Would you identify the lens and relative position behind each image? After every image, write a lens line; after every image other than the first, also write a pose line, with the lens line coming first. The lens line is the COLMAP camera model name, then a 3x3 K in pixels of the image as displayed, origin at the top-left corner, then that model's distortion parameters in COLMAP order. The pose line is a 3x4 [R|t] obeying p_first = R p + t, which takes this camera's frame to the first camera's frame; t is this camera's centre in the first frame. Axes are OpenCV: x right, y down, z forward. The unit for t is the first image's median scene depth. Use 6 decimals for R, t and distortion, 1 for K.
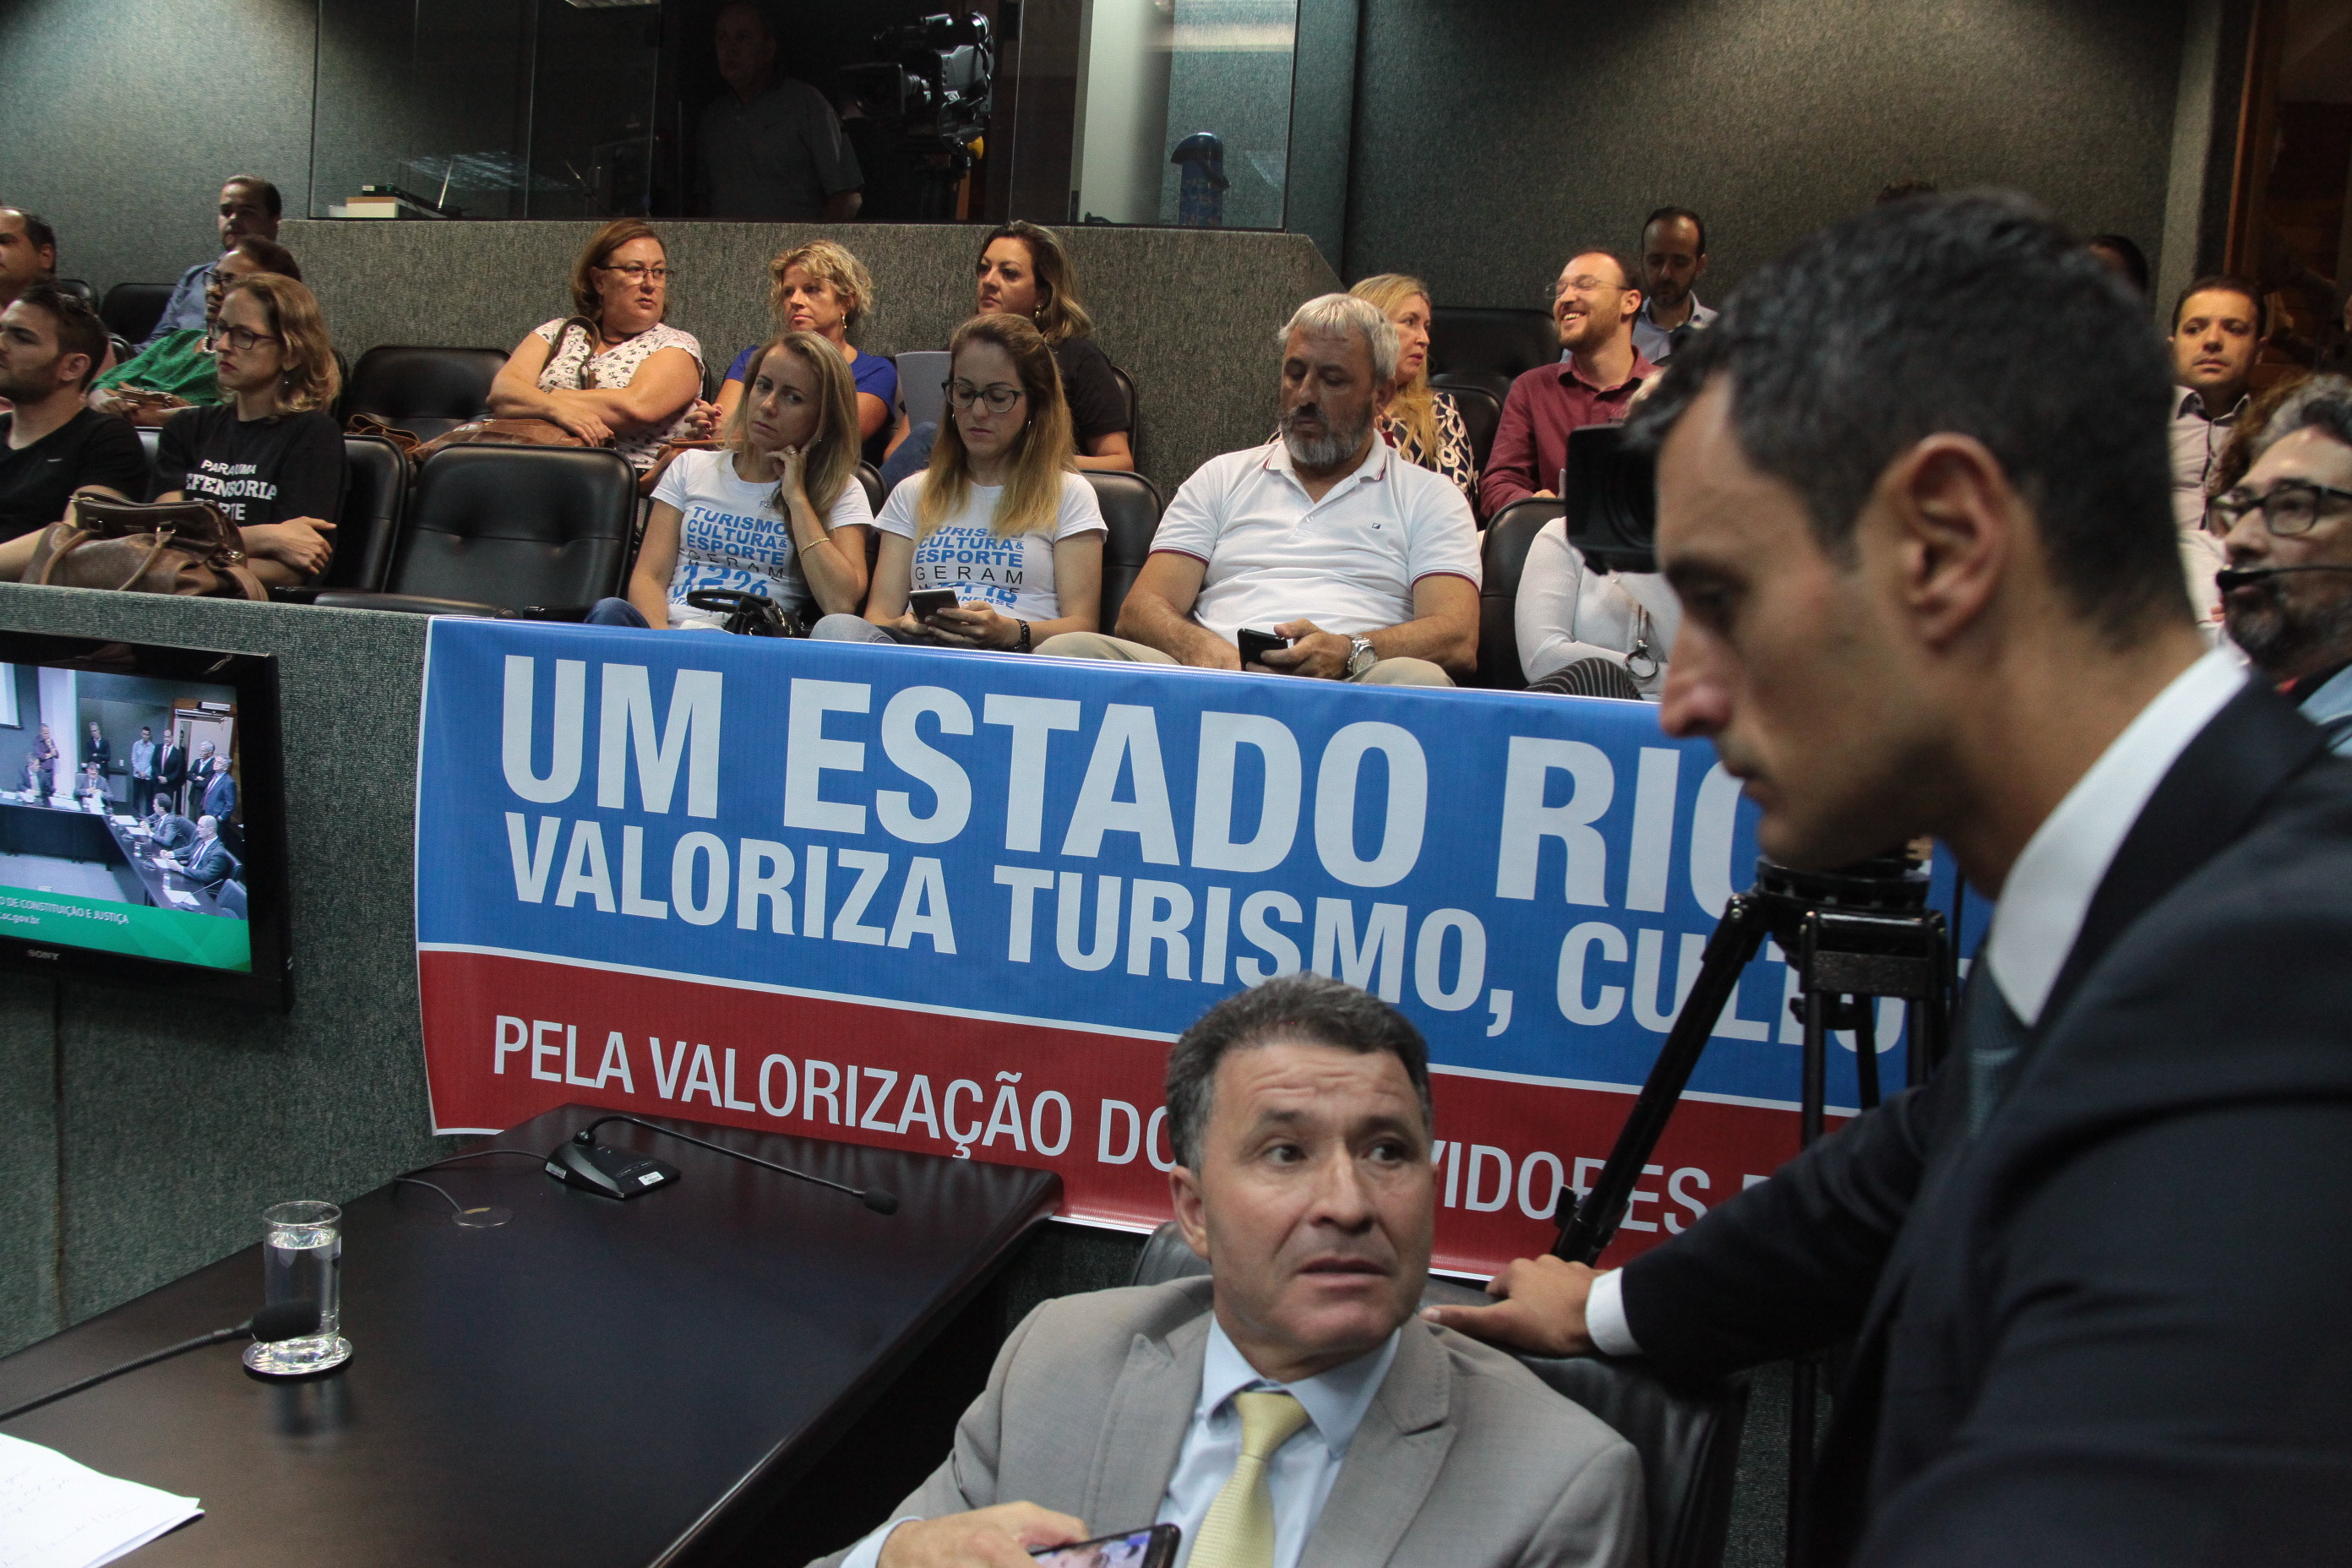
lens RADIAL K [[1875.4, 0, 1166.7], [0, 1875.4, 801.2], [0, 0, 1]] dist [-0.154369, 0.134888]
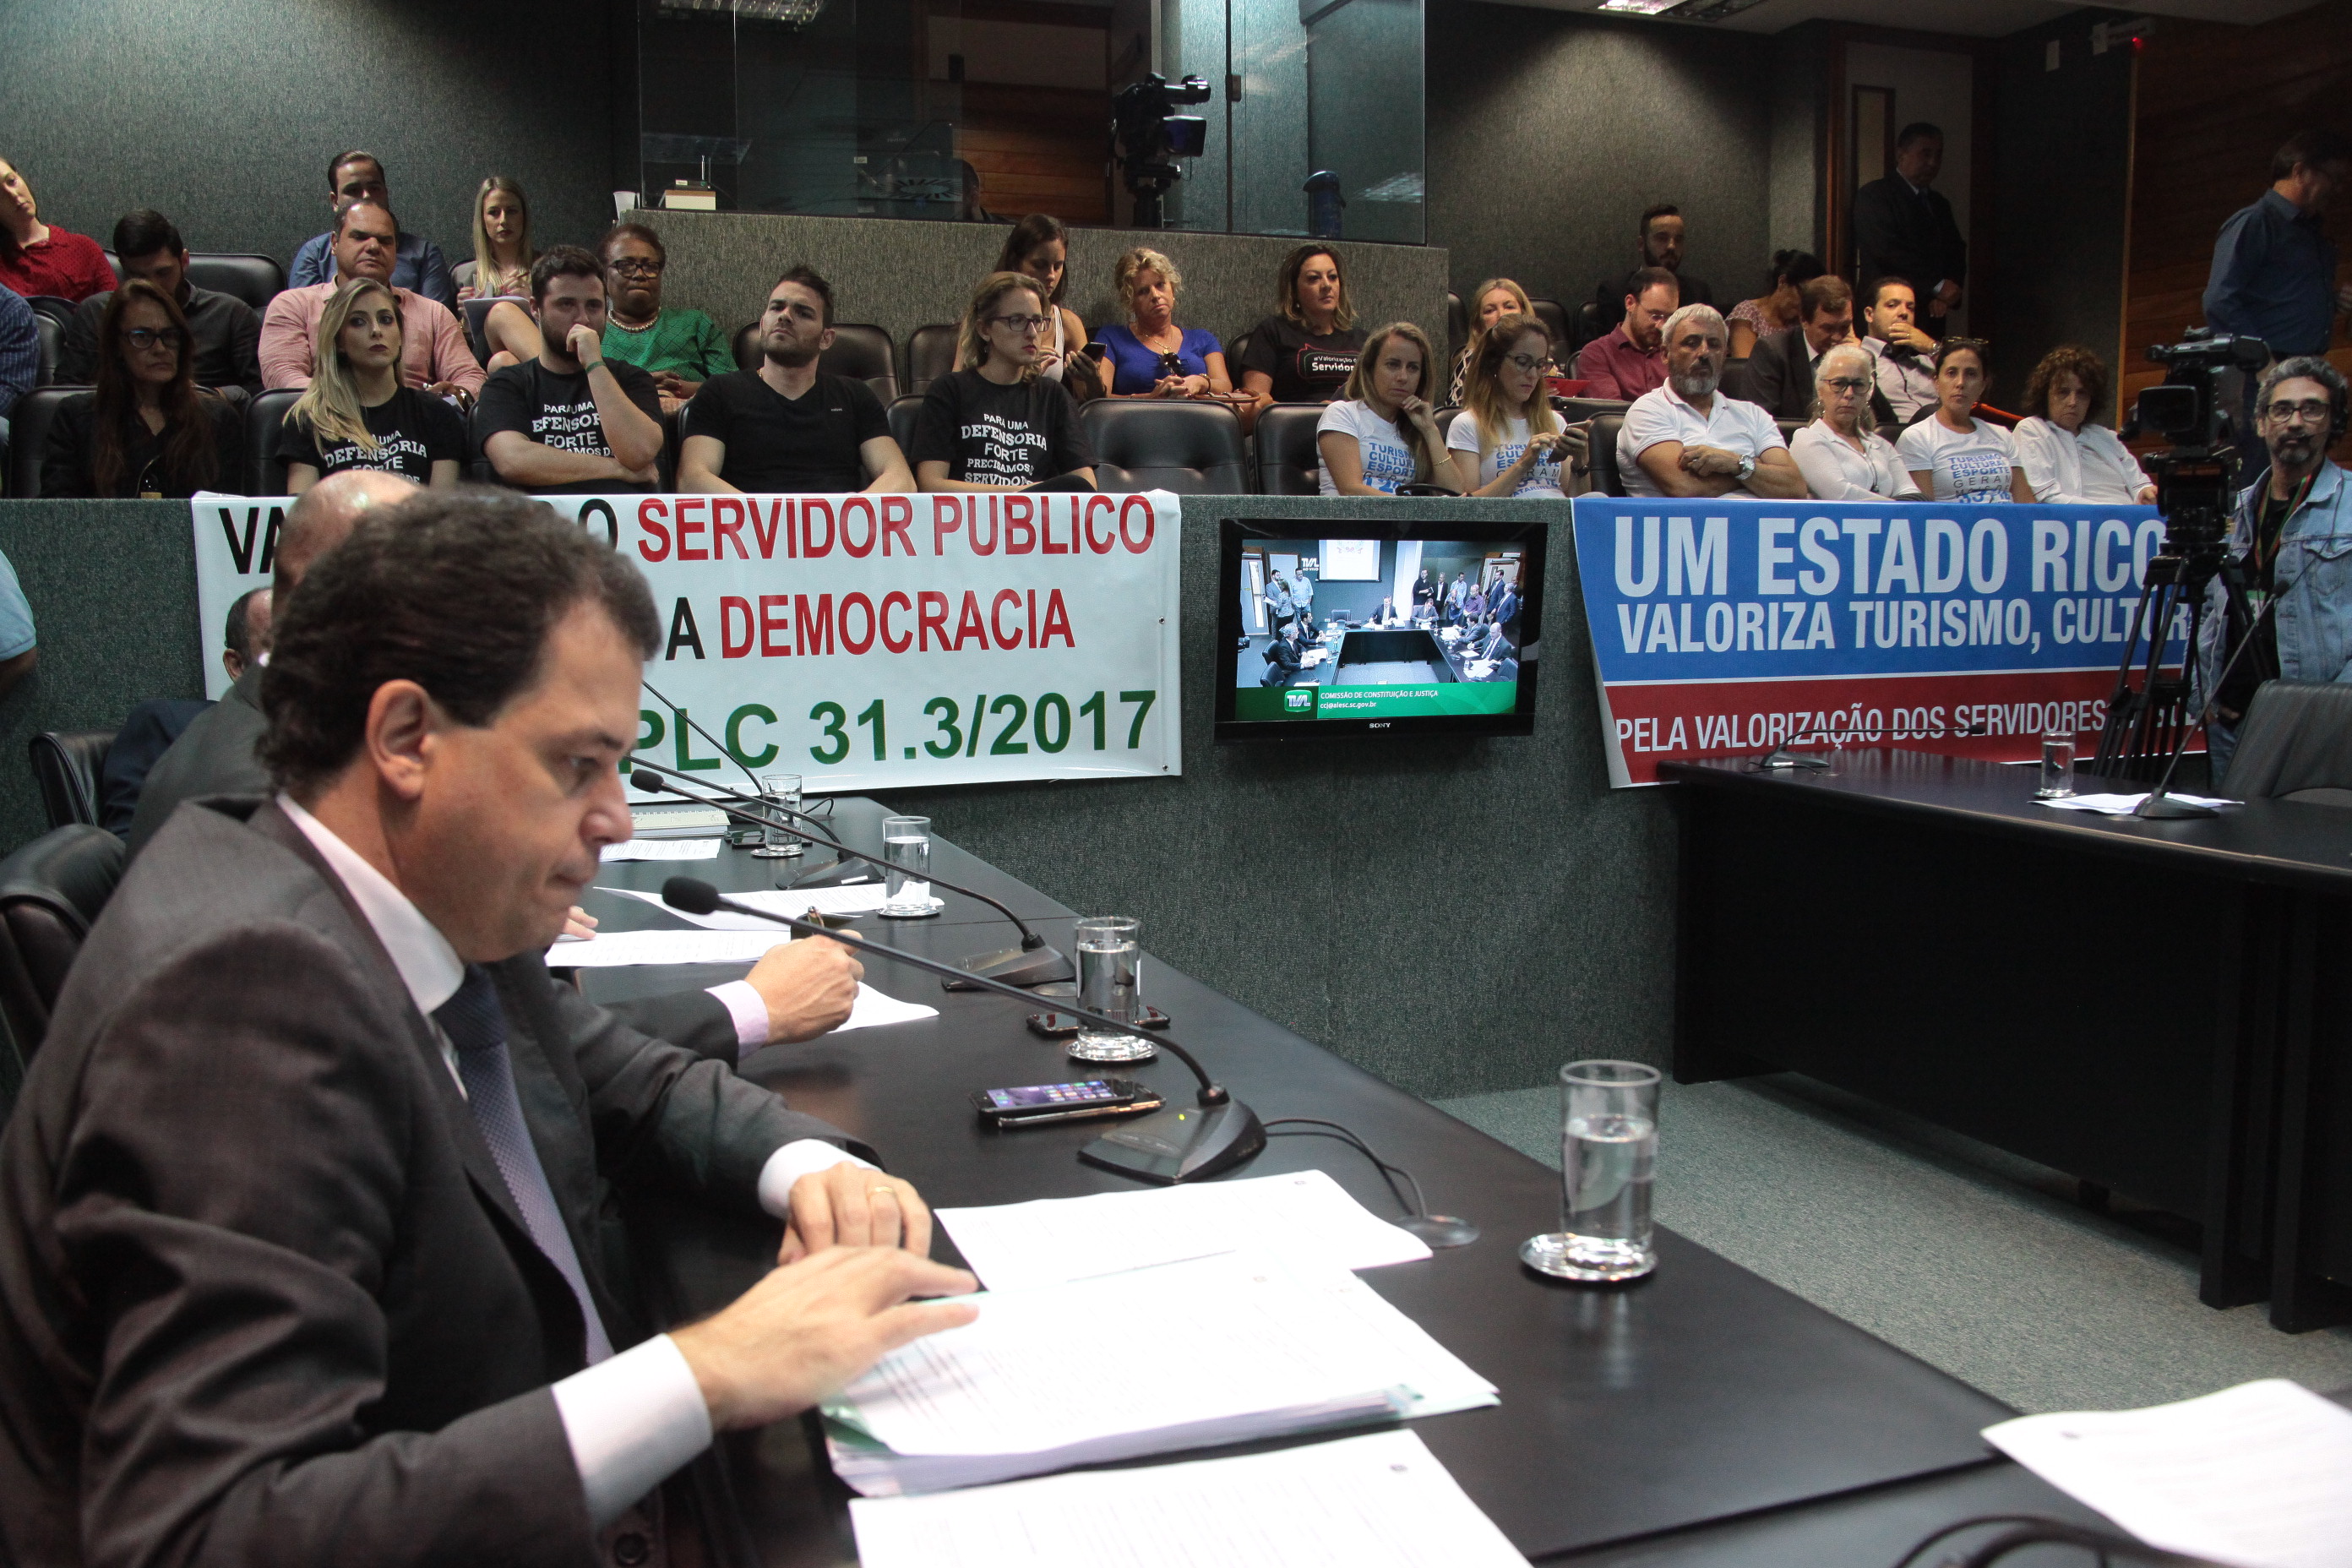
lens RADIAL K [[1983.9, 0, 1167.6], [0, 1983.9, 809.5], [0, 0, 1]] dist [-0.147407, 0.152091]
pose [[0.836913, -0.142805, 0.528377, -1.812738], [0.127399, 0.989674, 0.065690, 0.022512], [-0.532302, 0.012338, 0.846464, -0.399227]]
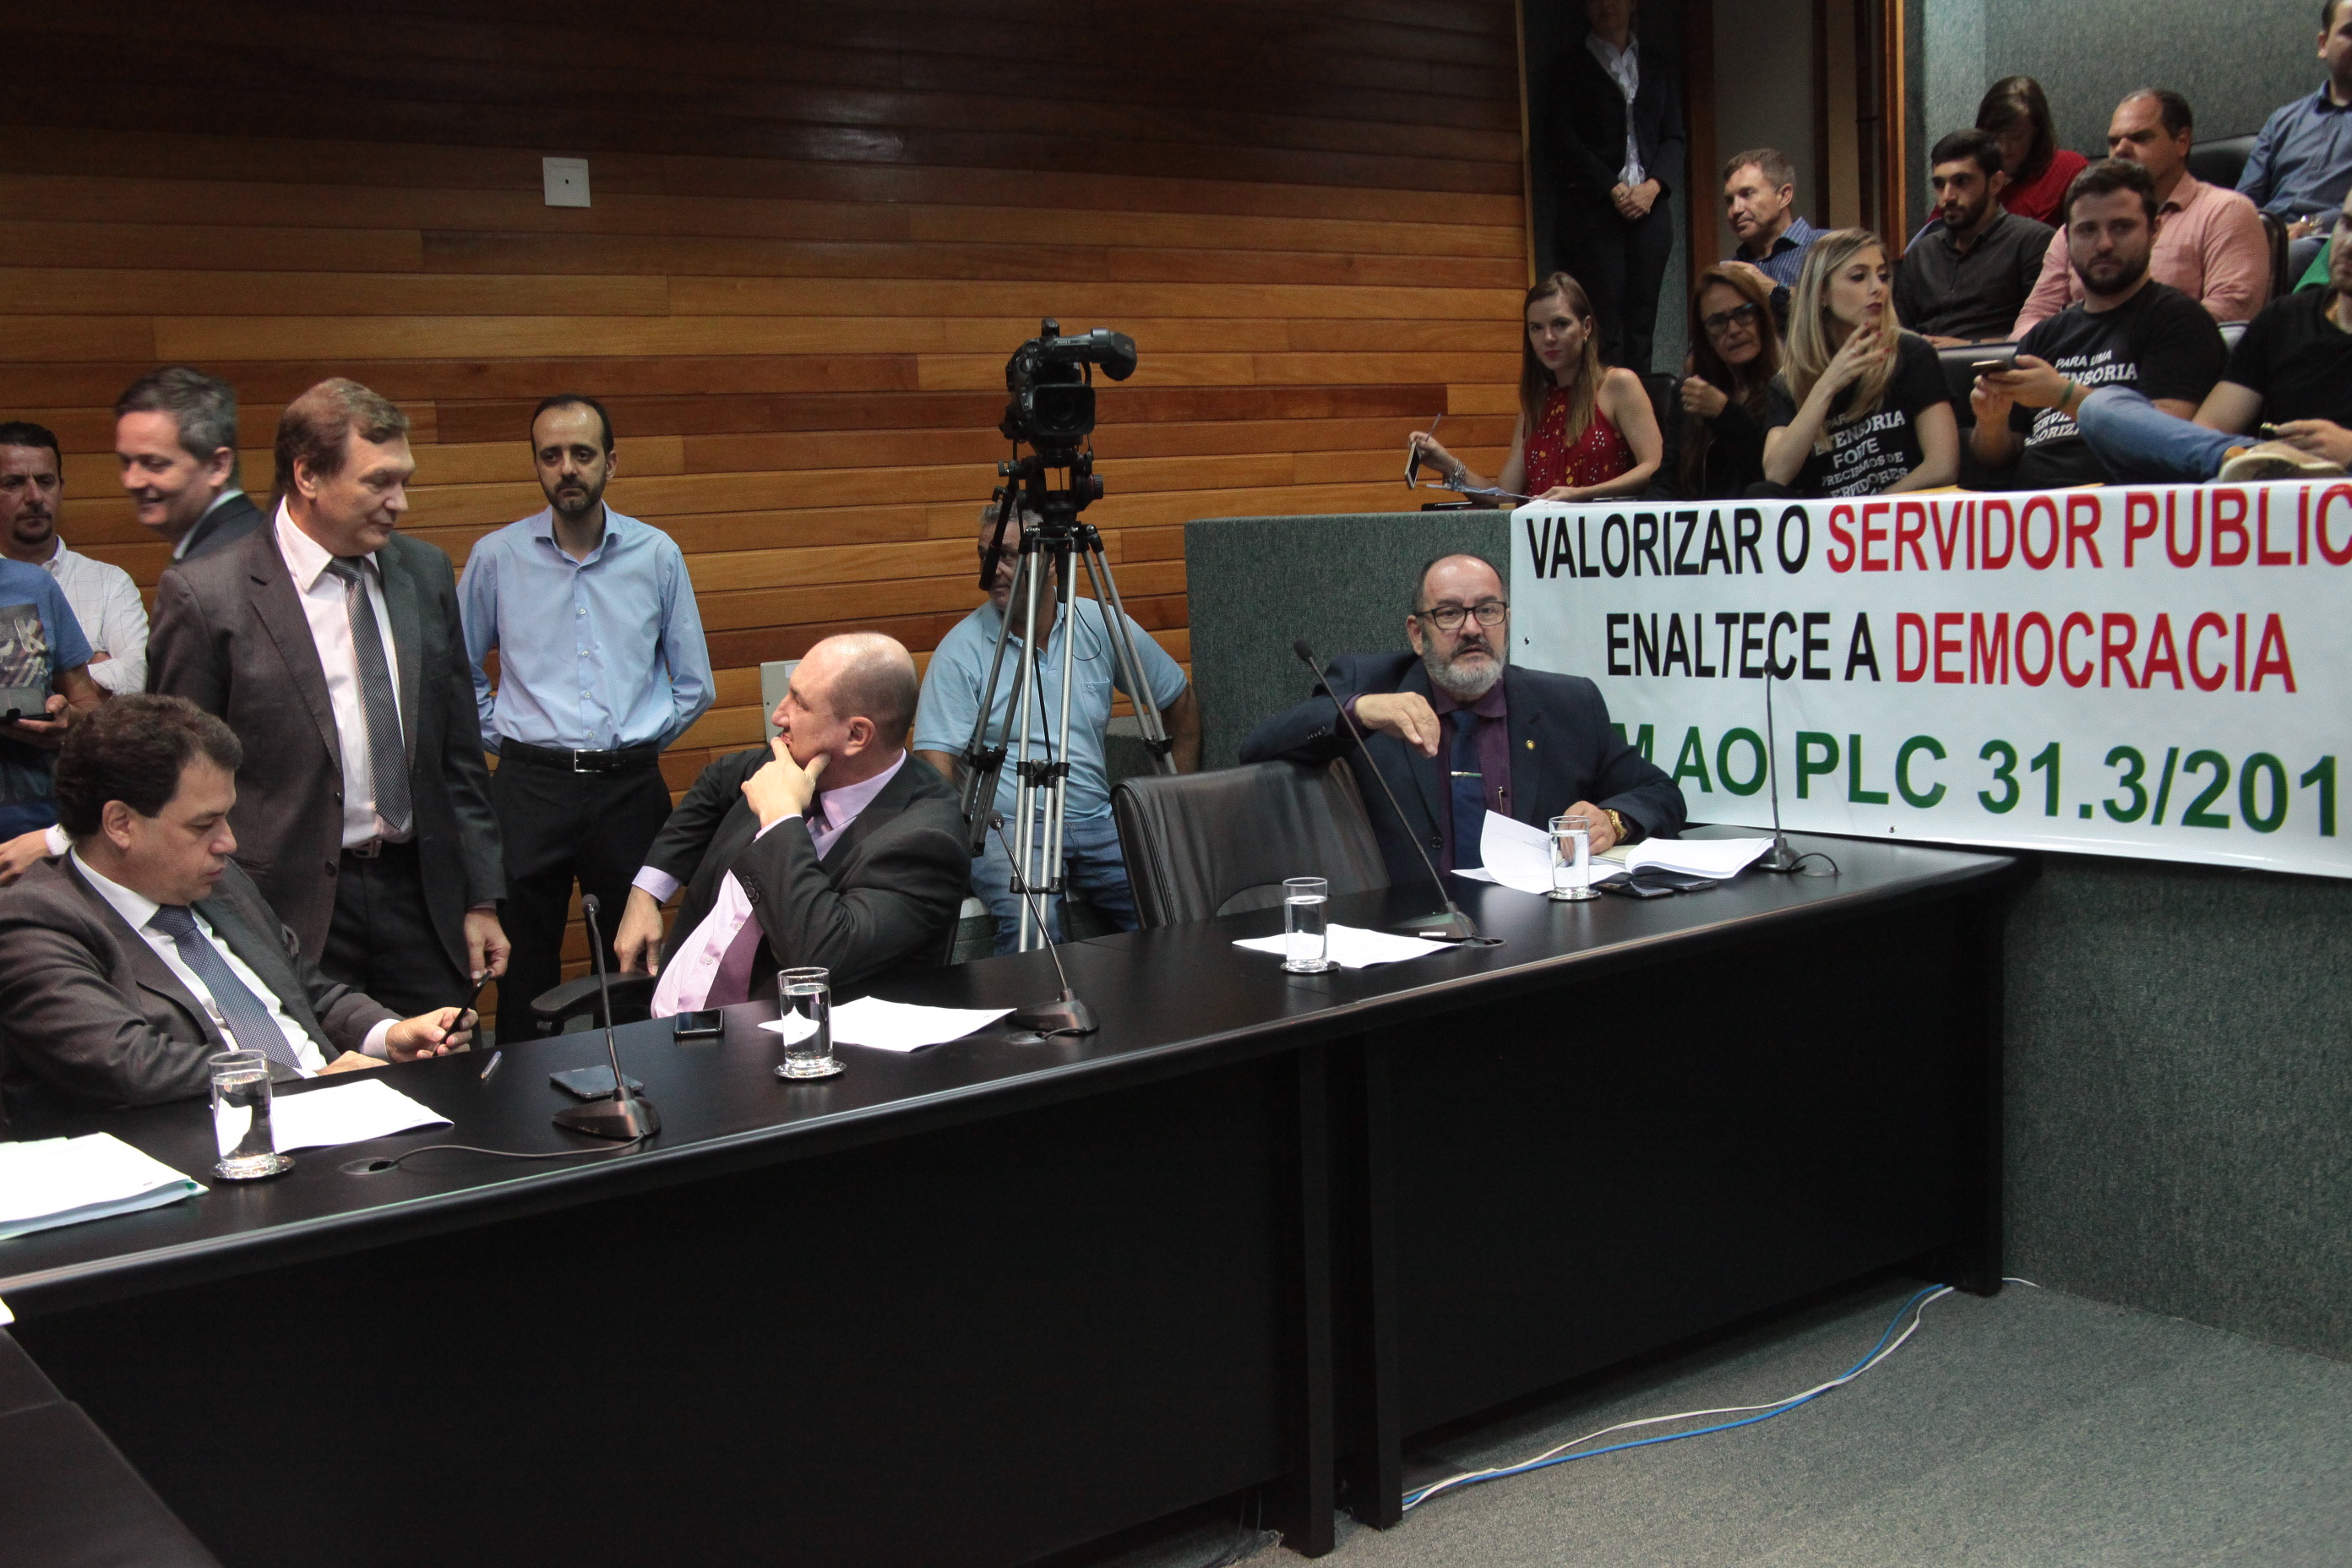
lens RADIAL K [[2528.8, 0, 1179.4], [0, 2528.8, 835.5], [0, 0, 1]] dist [-0.026659, 0.131637]
pose [[0.758929, -0.020381, -0.650854, -0.400156], [0.032757, 0.999440, 0.006899, 0.042562], [0.650348, -0.026556, 0.759172, -0.595515]]
